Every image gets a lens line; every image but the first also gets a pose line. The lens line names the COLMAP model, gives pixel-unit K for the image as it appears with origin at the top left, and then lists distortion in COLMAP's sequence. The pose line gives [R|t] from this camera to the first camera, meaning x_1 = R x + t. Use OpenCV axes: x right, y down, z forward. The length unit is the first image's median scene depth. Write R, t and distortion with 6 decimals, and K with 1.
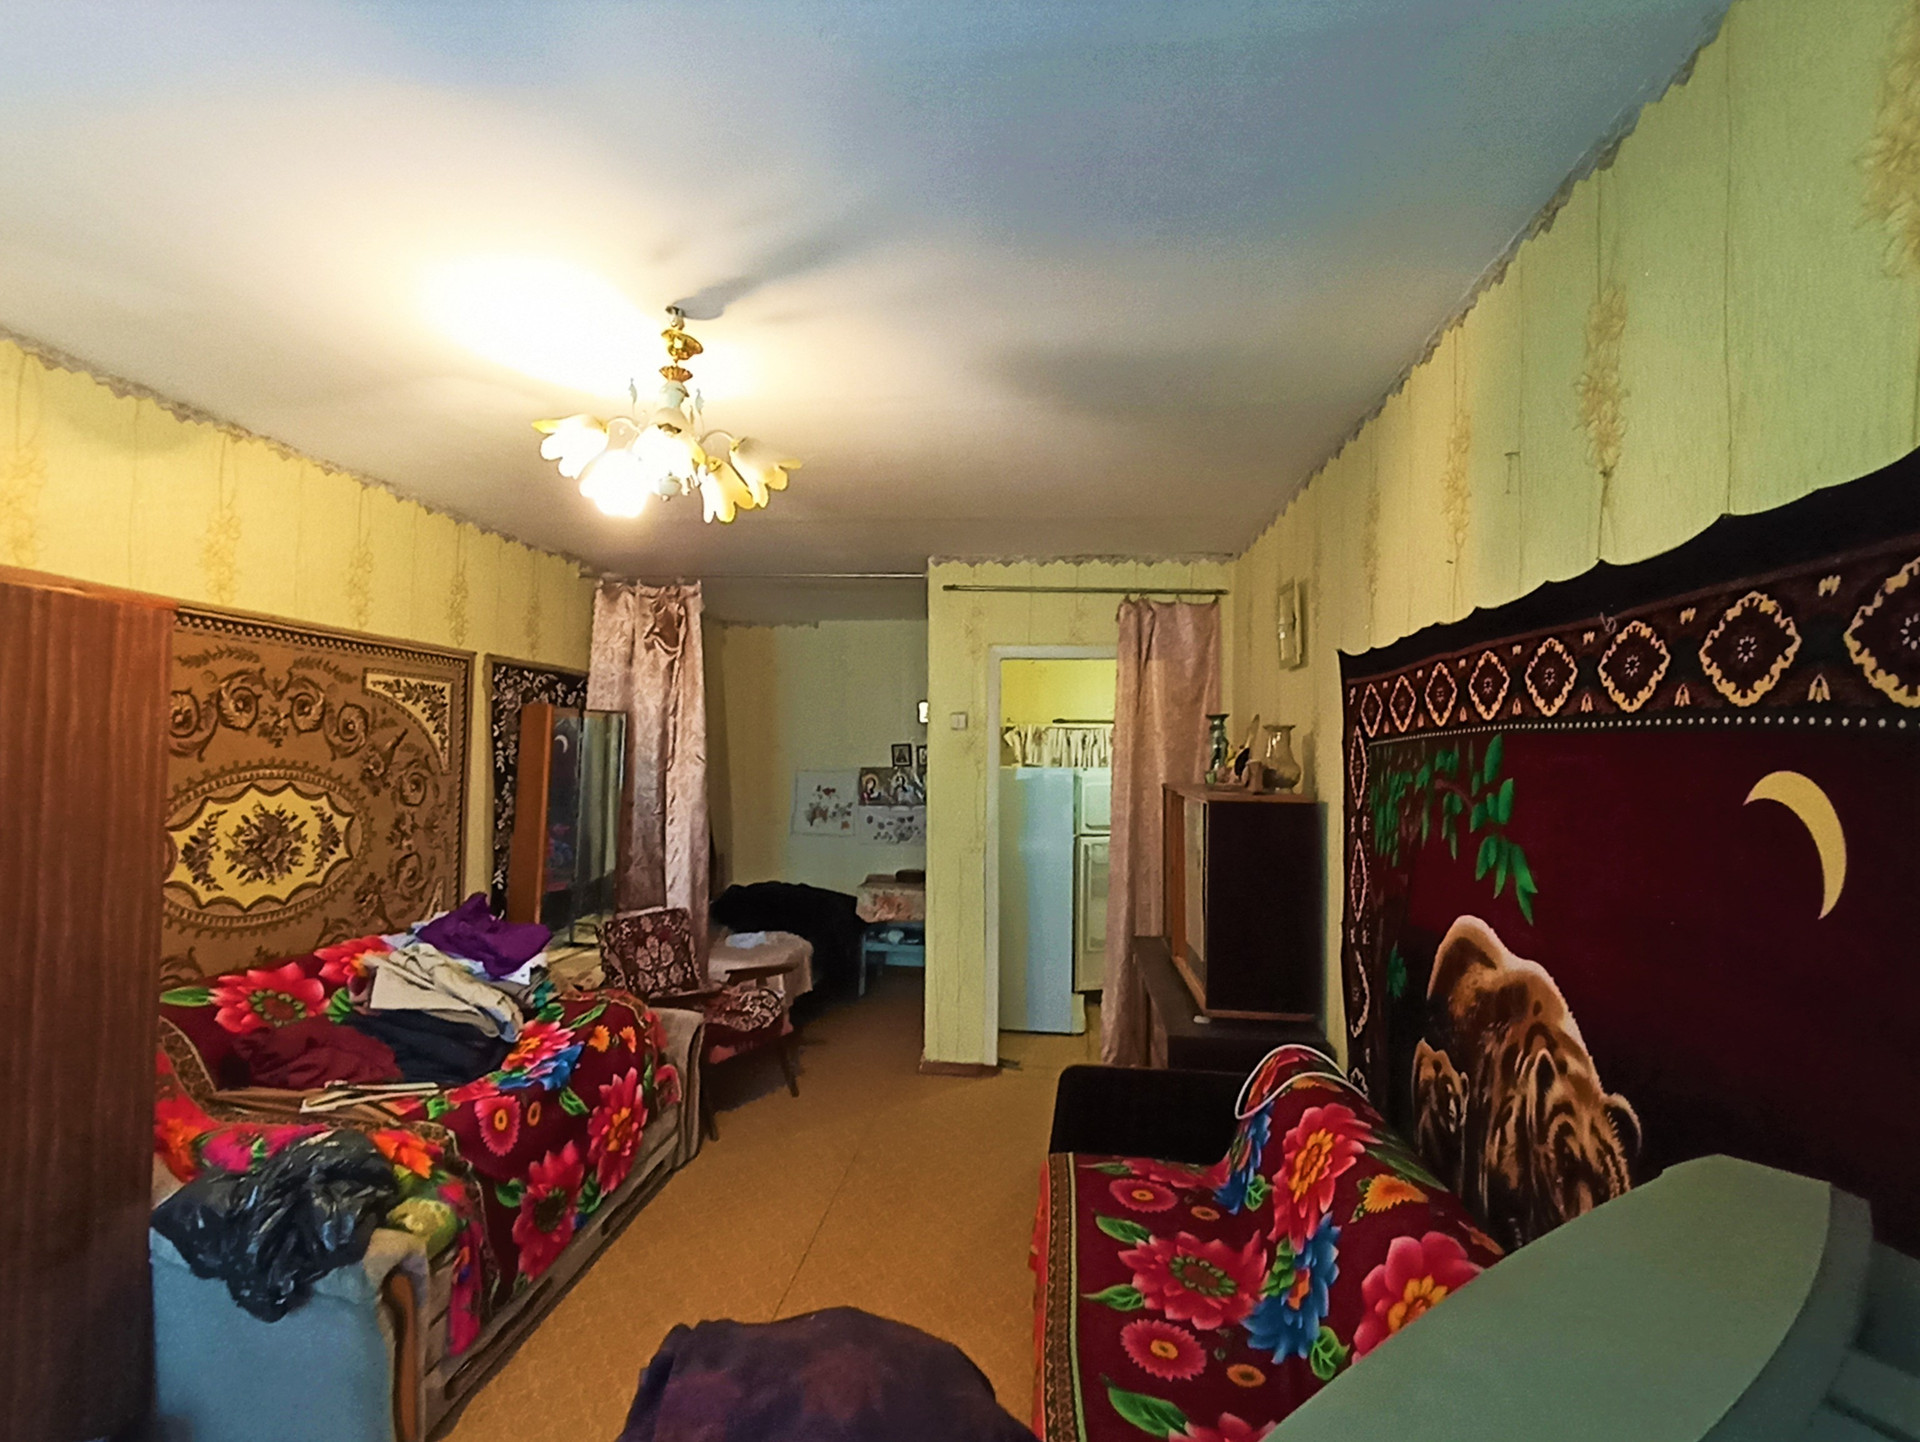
lens RADIAL K [[920.1, 0, 963.5], [0, 920.1, 728.2], [0, 0, 1]] dist [0.000179, -0.000240]
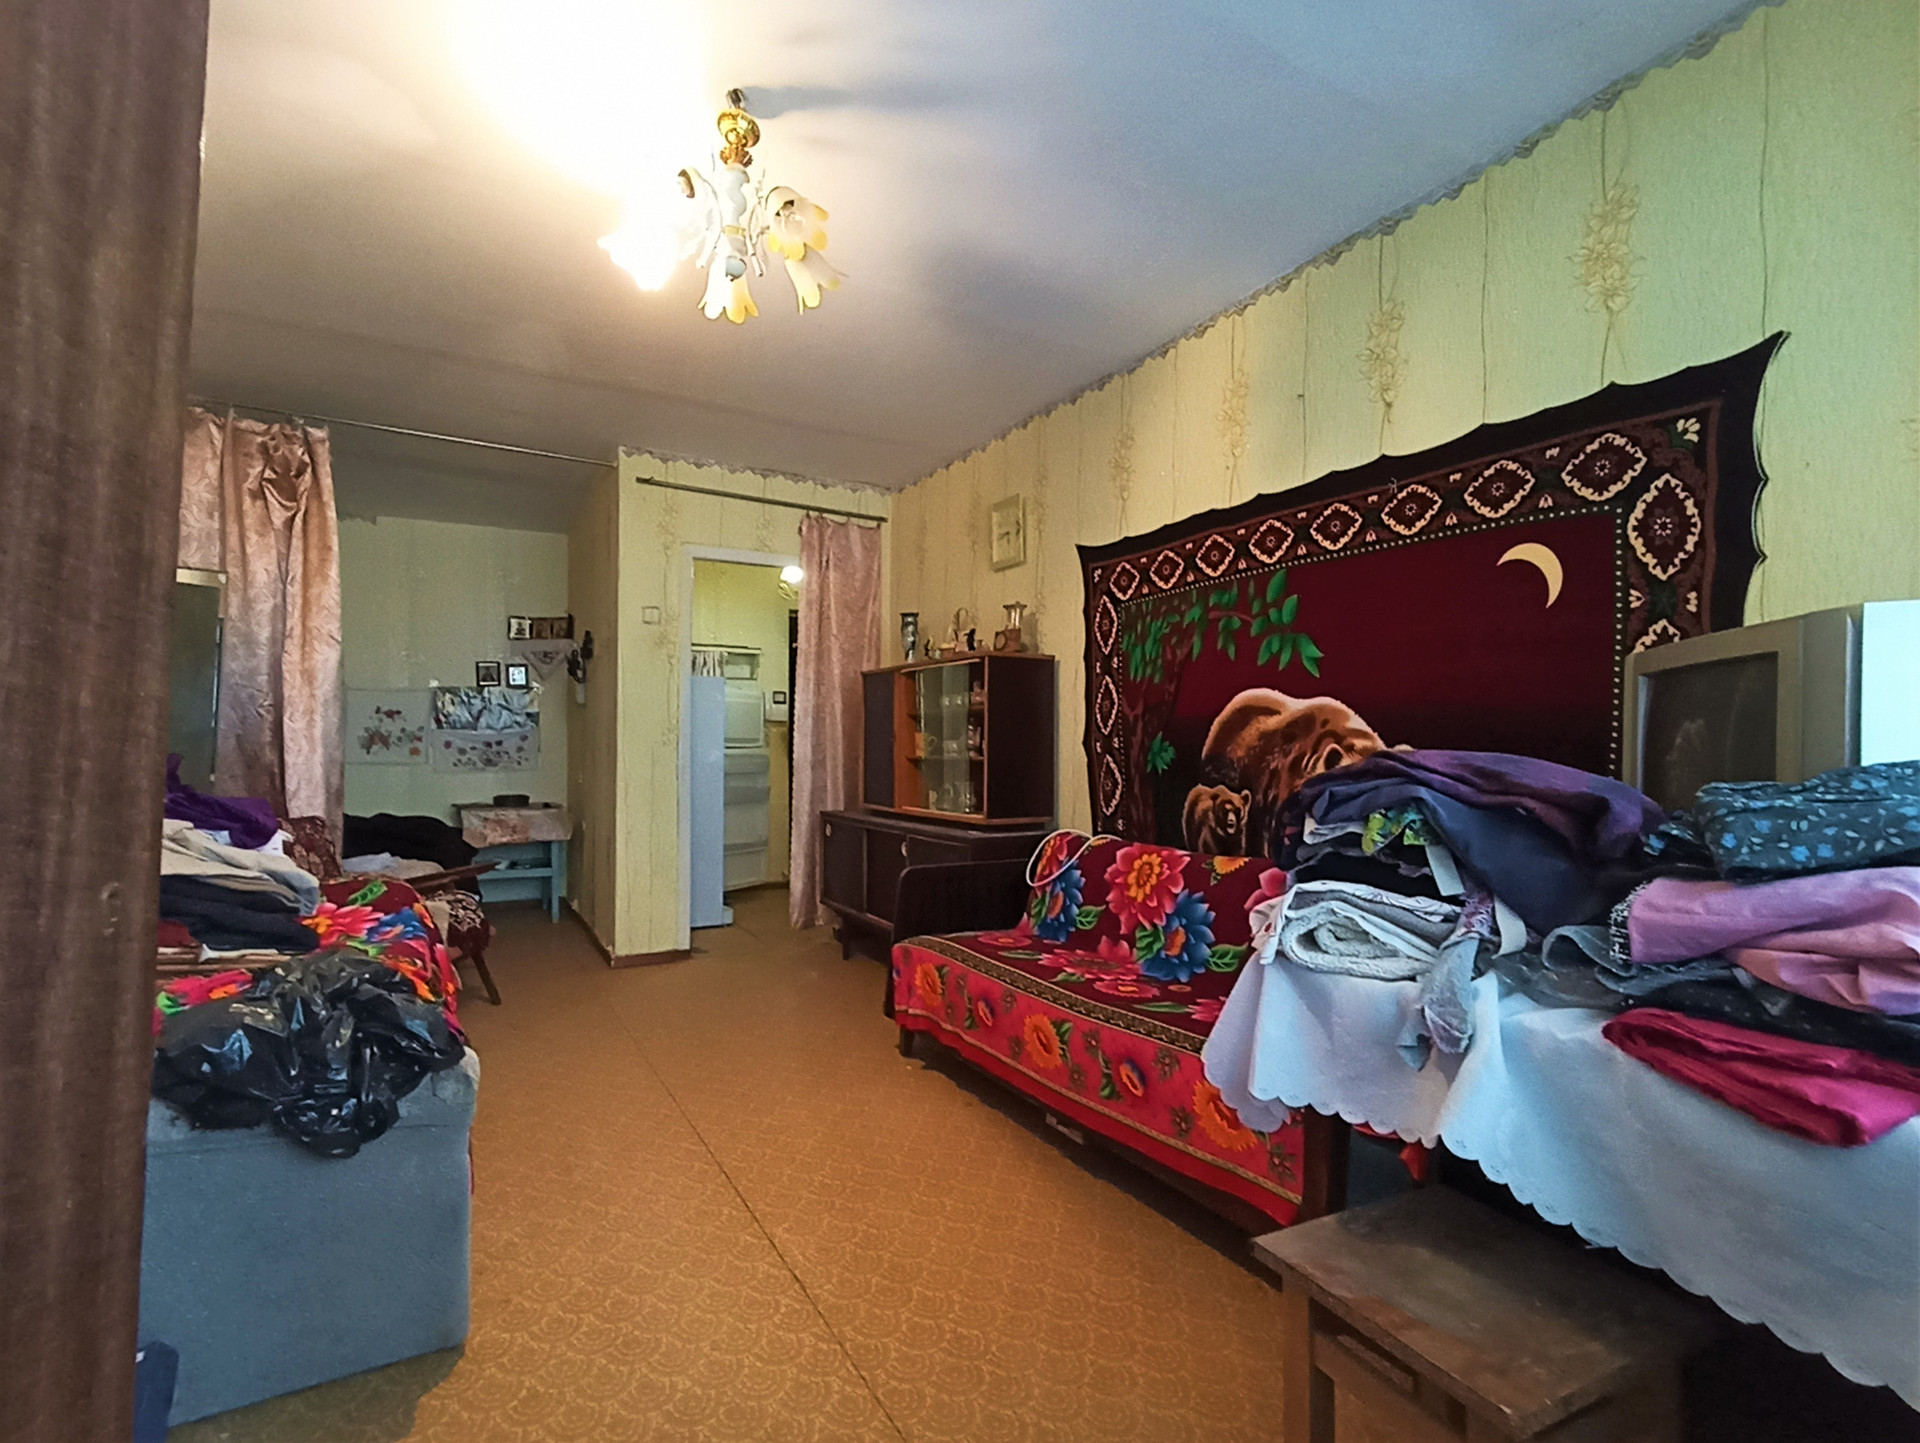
lens RADIAL K [[875.0, 0, 947.7], [0, 875.0, 725.3], [0, 0, 1]] dist [-0.003415, -0.000557]
pose [[0.813608, -0.003715, 0.581402, -0.508331], [-0.005233, 0.999892, 0.013713, 0.167660], [-0.581390, -0.014199, 0.813501, 0.053472]]
